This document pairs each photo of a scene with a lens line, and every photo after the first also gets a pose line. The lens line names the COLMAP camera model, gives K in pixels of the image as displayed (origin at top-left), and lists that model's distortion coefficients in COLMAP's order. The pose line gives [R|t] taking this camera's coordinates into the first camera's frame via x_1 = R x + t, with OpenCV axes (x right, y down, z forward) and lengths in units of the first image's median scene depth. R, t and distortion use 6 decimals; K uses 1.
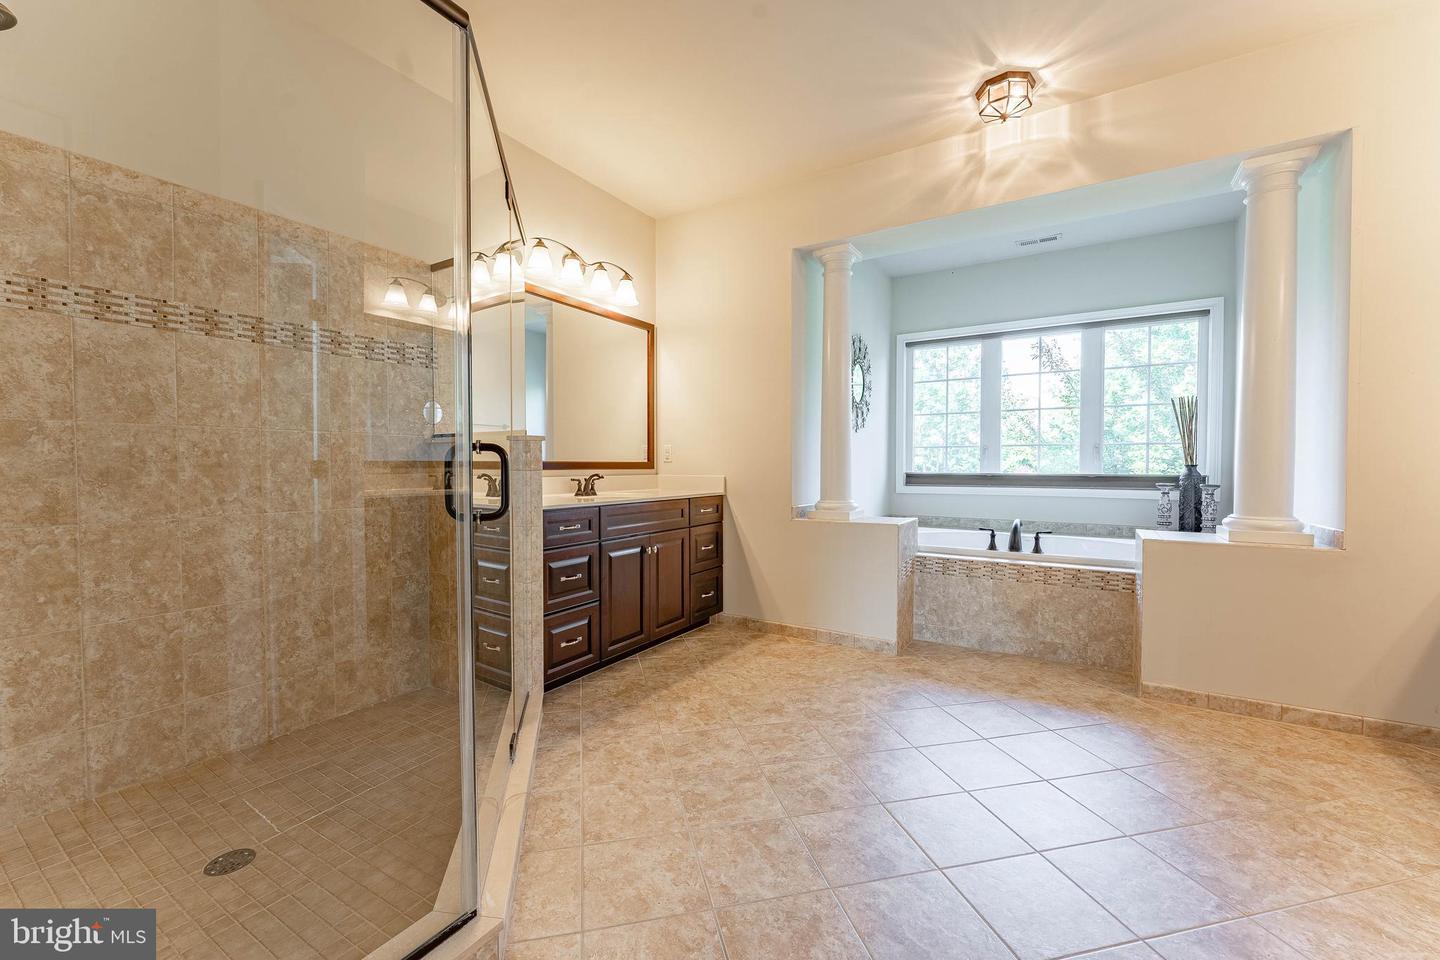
lens RADIAL K [[588.3, 0, 708.9], [0, 588.3, 479.6], [0, 0, 1]] dist [-0.000924, -0.000346]
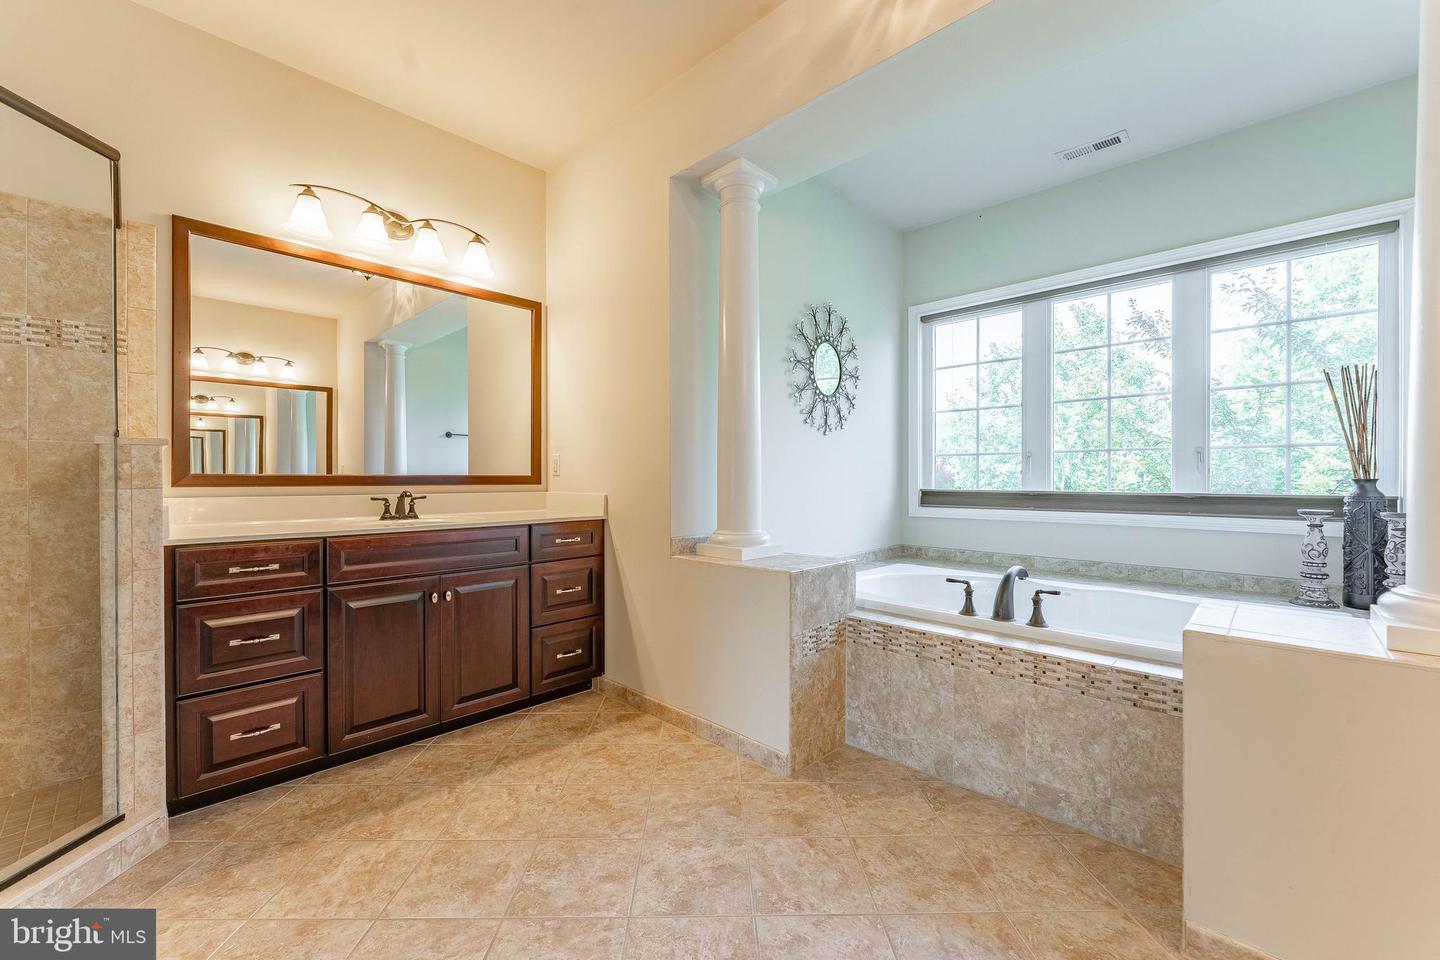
lens RADIAL K [[588.7, 0, 701.1], [0, 588.7, 480.4], [0, 0, 1]] dist [-0.001215, -0.000457]
pose [[0.977801, 0.000329, -0.209537, 0.346497], [-0.004791, 0.999772, -0.020789, -0.009925], [0.209482, 0.021331, 0.977580, 0.333237]]
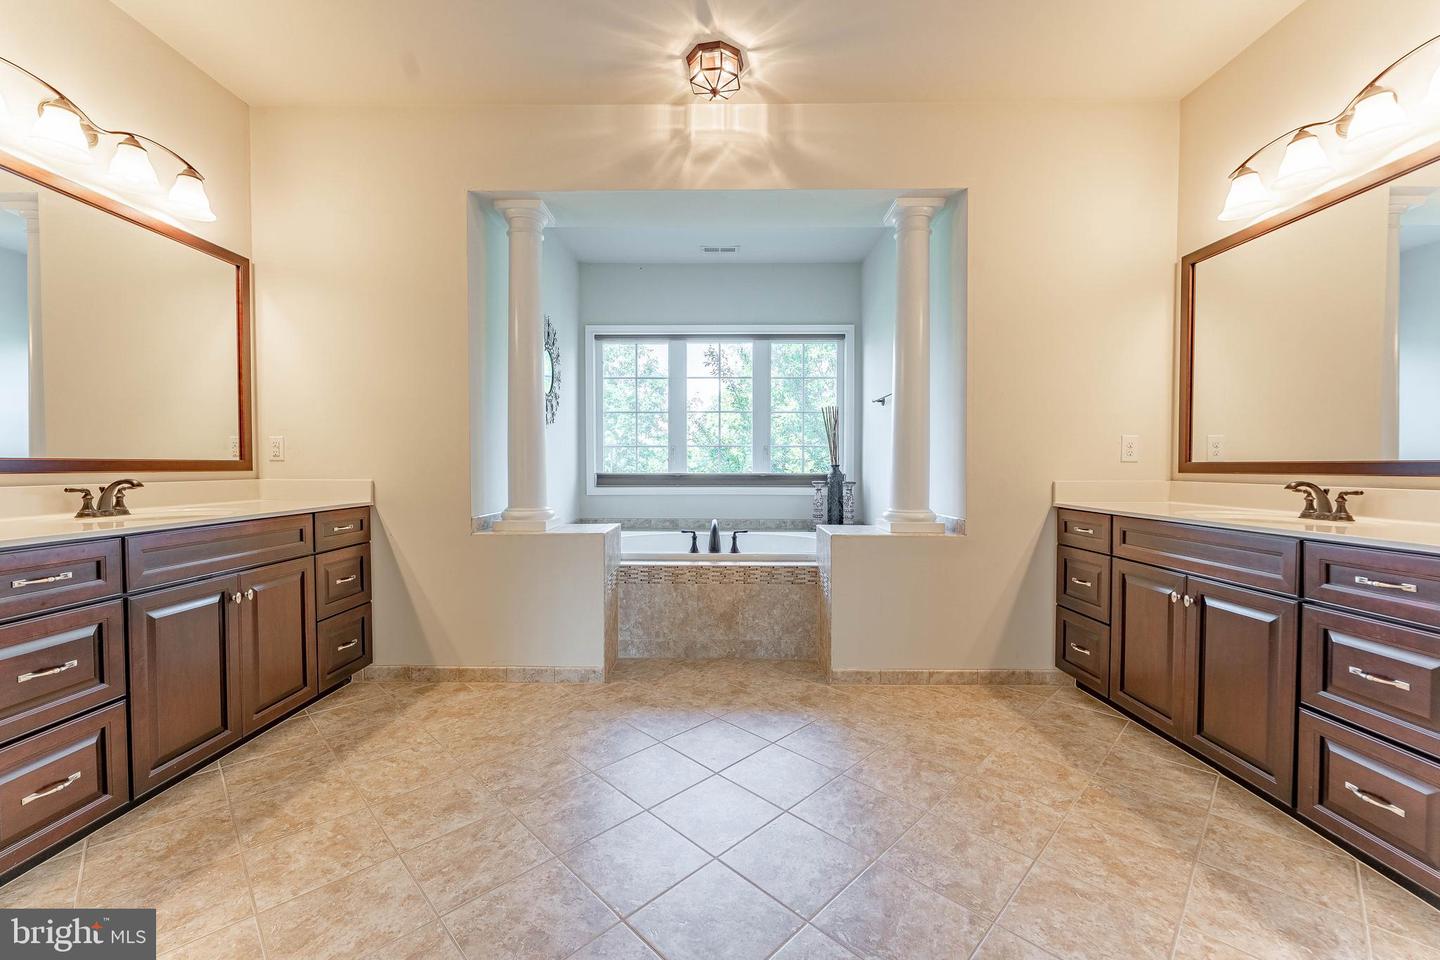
lens RADIAL K [[585.2, 0, 720.0], [0, 585.2, 480.0], [0, 0, 1]] dist [-0.001233, -0.000401]
pose [[0.846125, -0.013294, 0.532818, 0.005462], [0.012825, 0.999907, 0.004582, -0.004250], [-0.532830, 0.002956, 0.846217, 0.165842]]
